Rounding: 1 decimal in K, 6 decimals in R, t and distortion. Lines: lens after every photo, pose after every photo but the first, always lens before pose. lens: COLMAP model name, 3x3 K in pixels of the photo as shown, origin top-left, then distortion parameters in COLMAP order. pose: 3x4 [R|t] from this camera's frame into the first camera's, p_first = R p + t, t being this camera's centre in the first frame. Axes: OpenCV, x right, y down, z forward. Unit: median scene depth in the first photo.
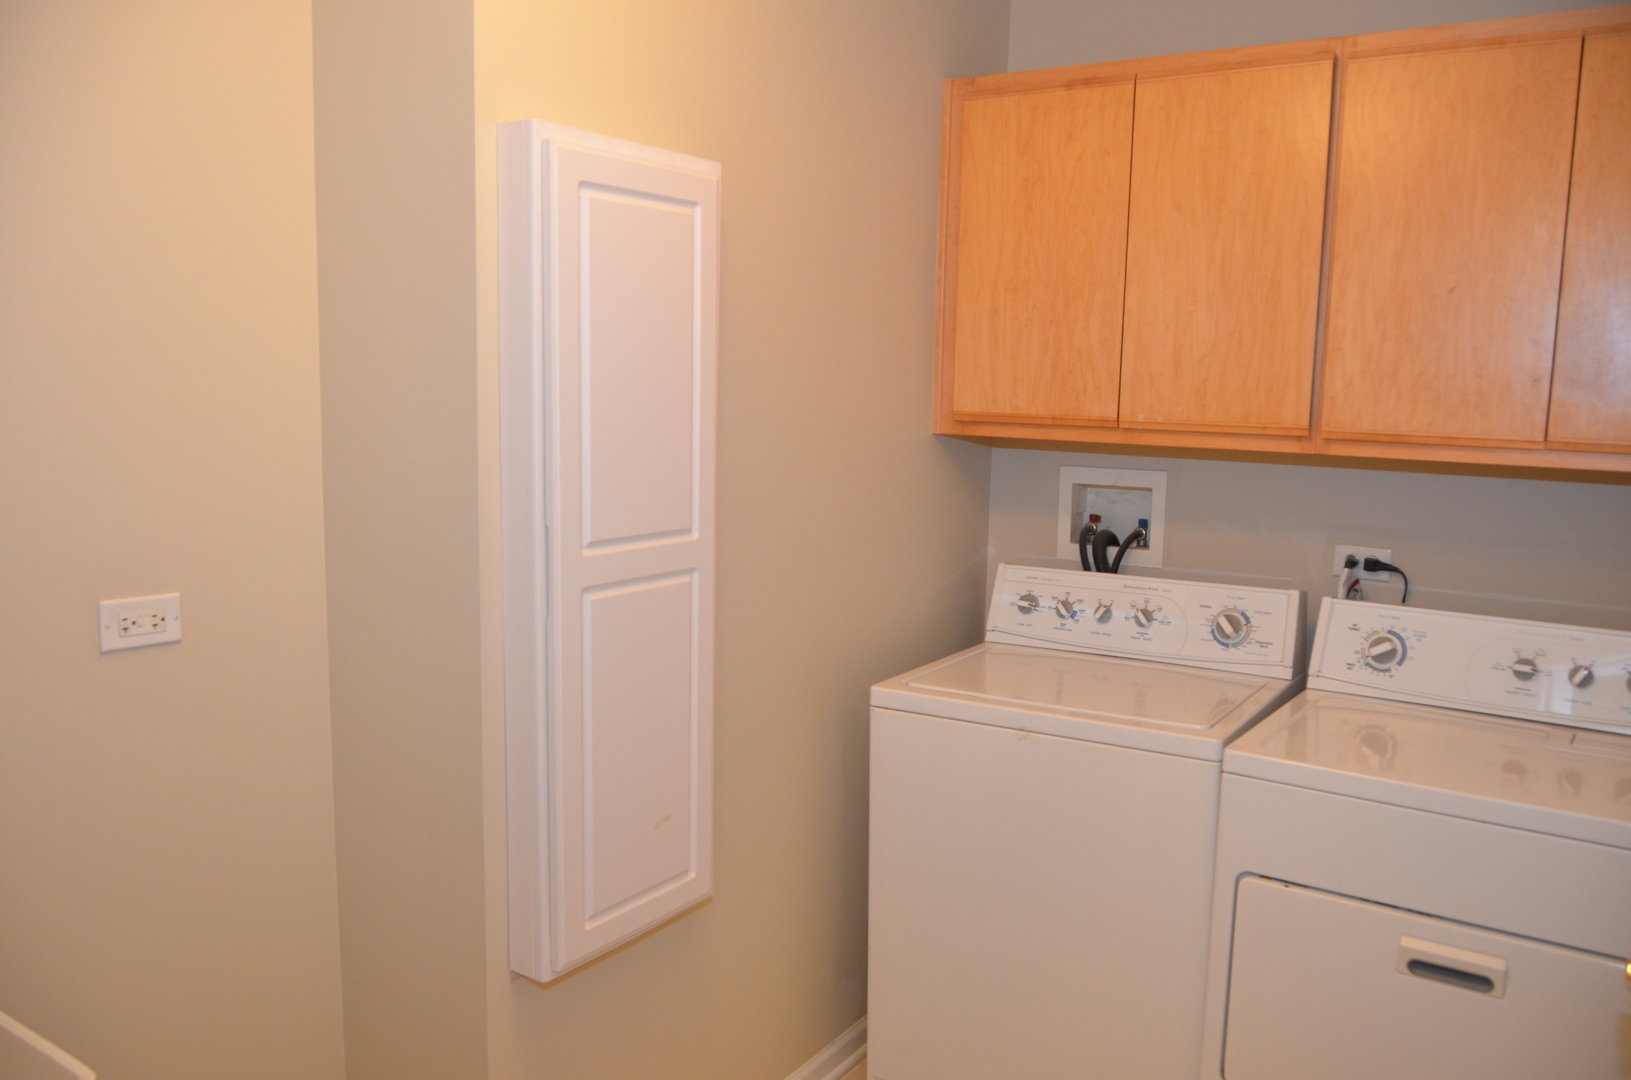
lens RADIAL K [[1249.0, 0, 815.2], [0, 1249.0, 554.0], [0, 0, 1]] dist [-0.048238, 0.006235]
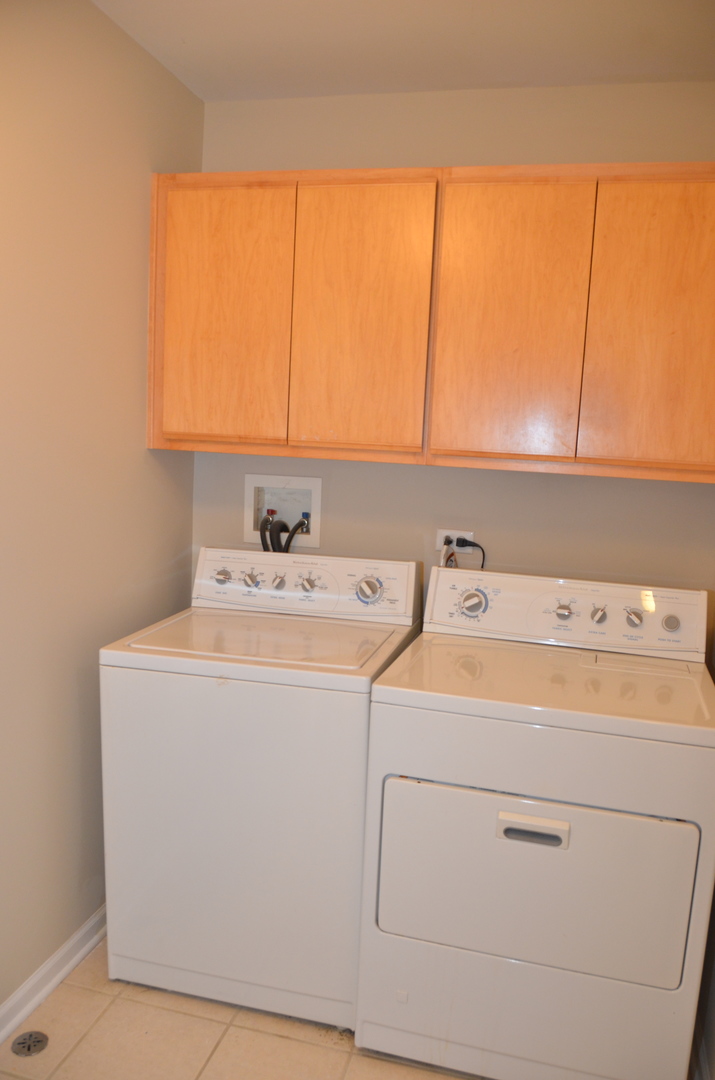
lens RADIAL K [[827.1, 0, 364.6], [0, 827.1, 548.2], [0, 0, 1]] dist [-0.048238, 0.006235]
pose [[0.943347, -0.023921, 0.330945, 0.024710], [0.018523, 0.999639, 0.019453, -0.005913], [-0.331290, -0.012221, 0.943450, 0.133897]]
